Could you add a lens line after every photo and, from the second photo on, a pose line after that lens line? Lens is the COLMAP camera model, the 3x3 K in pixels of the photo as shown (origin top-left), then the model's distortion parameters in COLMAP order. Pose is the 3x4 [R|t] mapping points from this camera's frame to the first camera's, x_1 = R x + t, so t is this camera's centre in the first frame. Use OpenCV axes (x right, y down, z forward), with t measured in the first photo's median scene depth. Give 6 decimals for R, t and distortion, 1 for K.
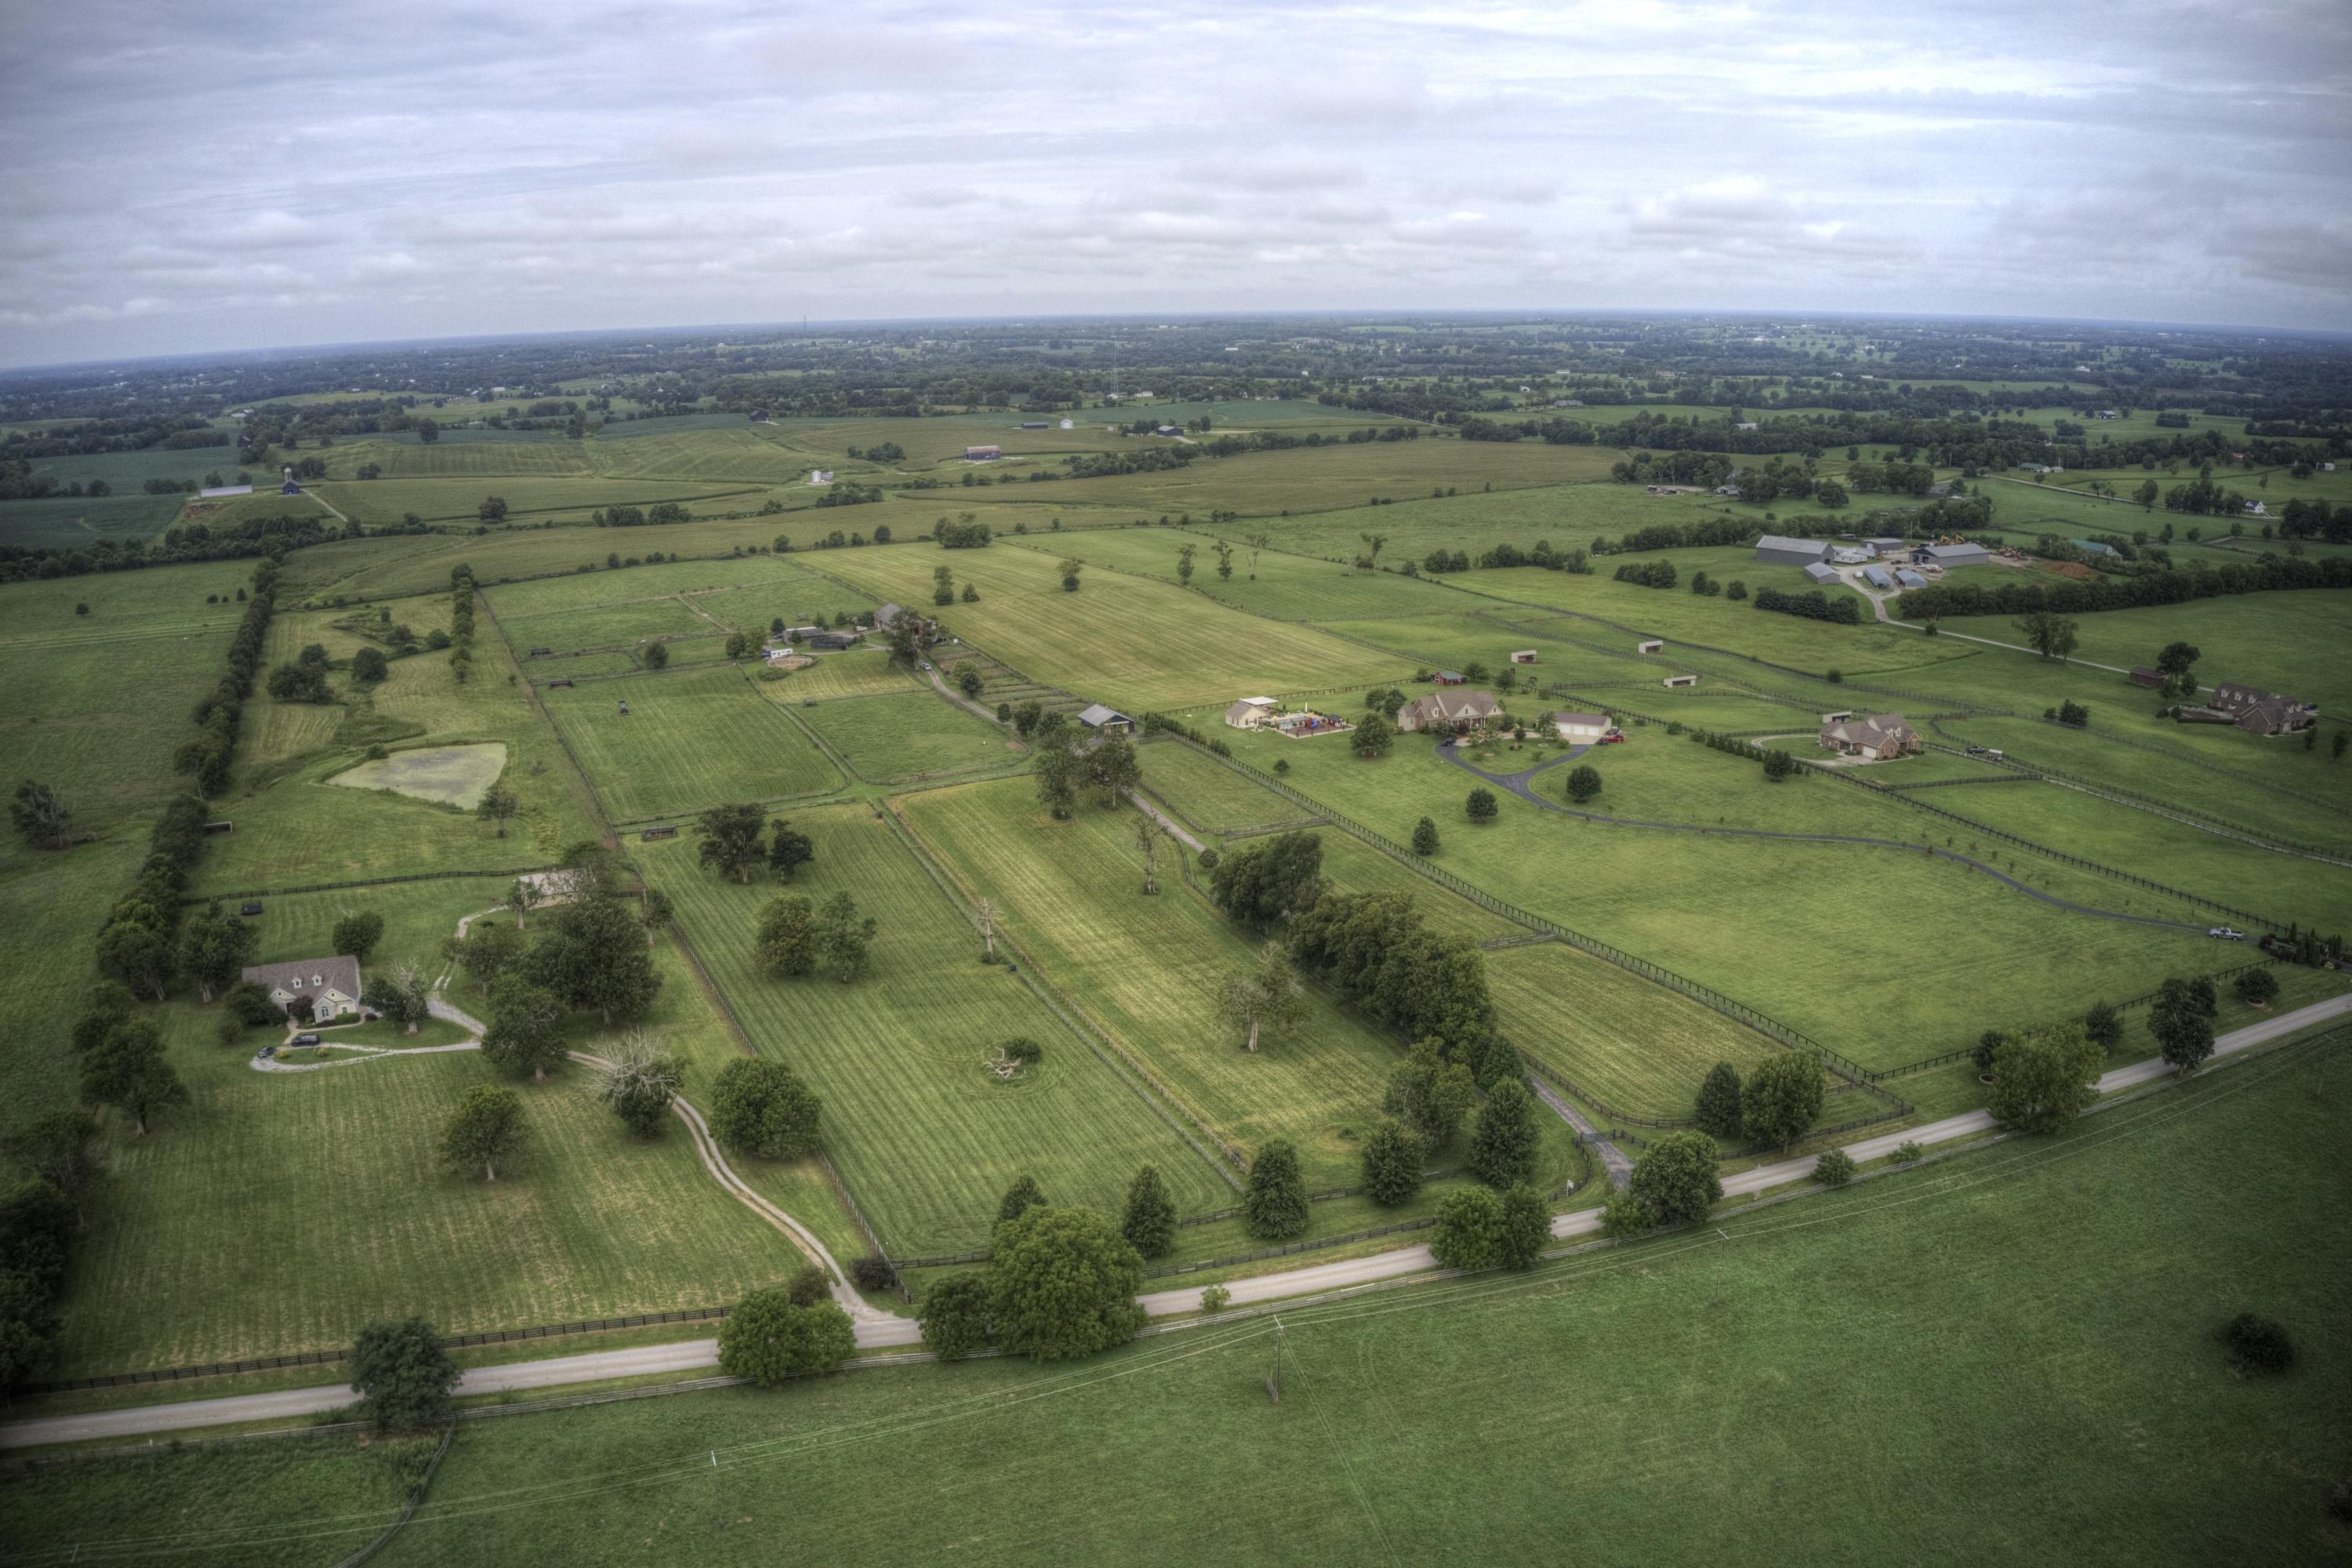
lens RADIAL K [[1873.9, 0, 1165.8], [0, 1873.9, 791.3], [0, 0, 1]] dist [-0.173153, 0.006920]
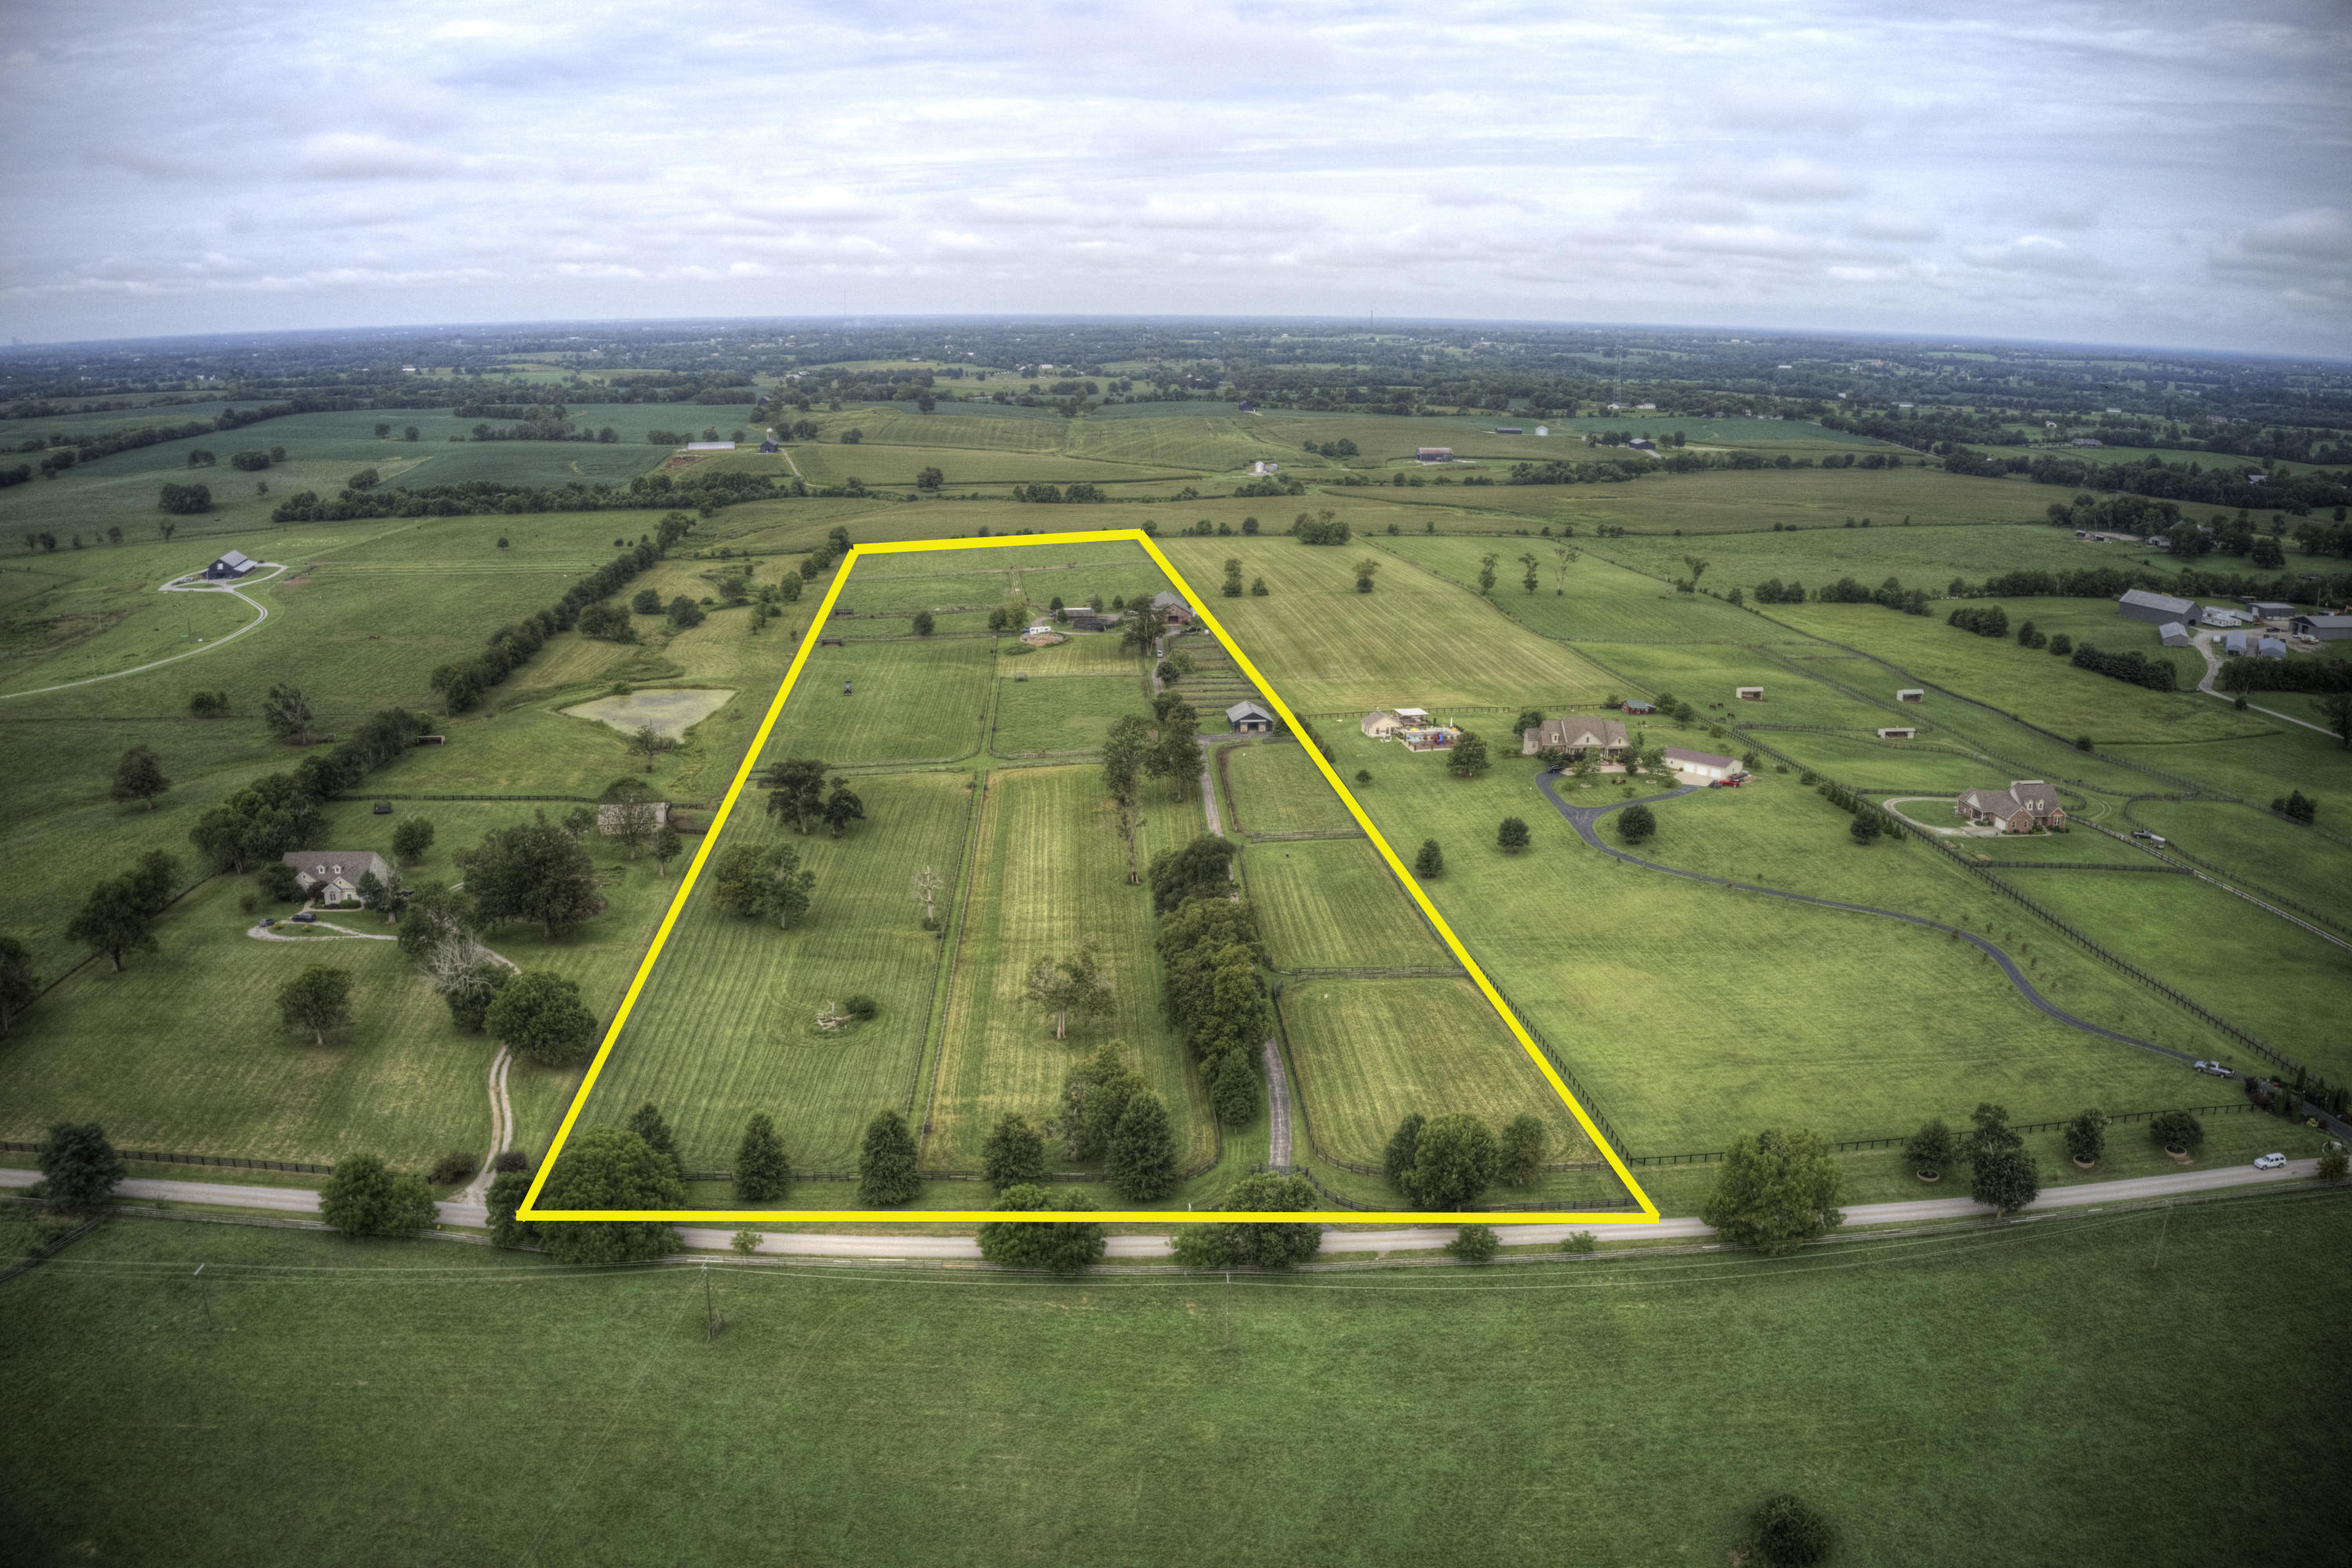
lens RADIAL K [[1873.9, 0, 1165.8], [0, 1873.9, 791.3], [0, 0, 1]] dist [-0.173153, 0.006920]
pose [[0.949358, 0.098784, -0.298262, 0.110286], [-0.098717, 0.994997, 0.015328, -0.004454], [0.298284, 0.014892, 0.954361, 0.013112]]
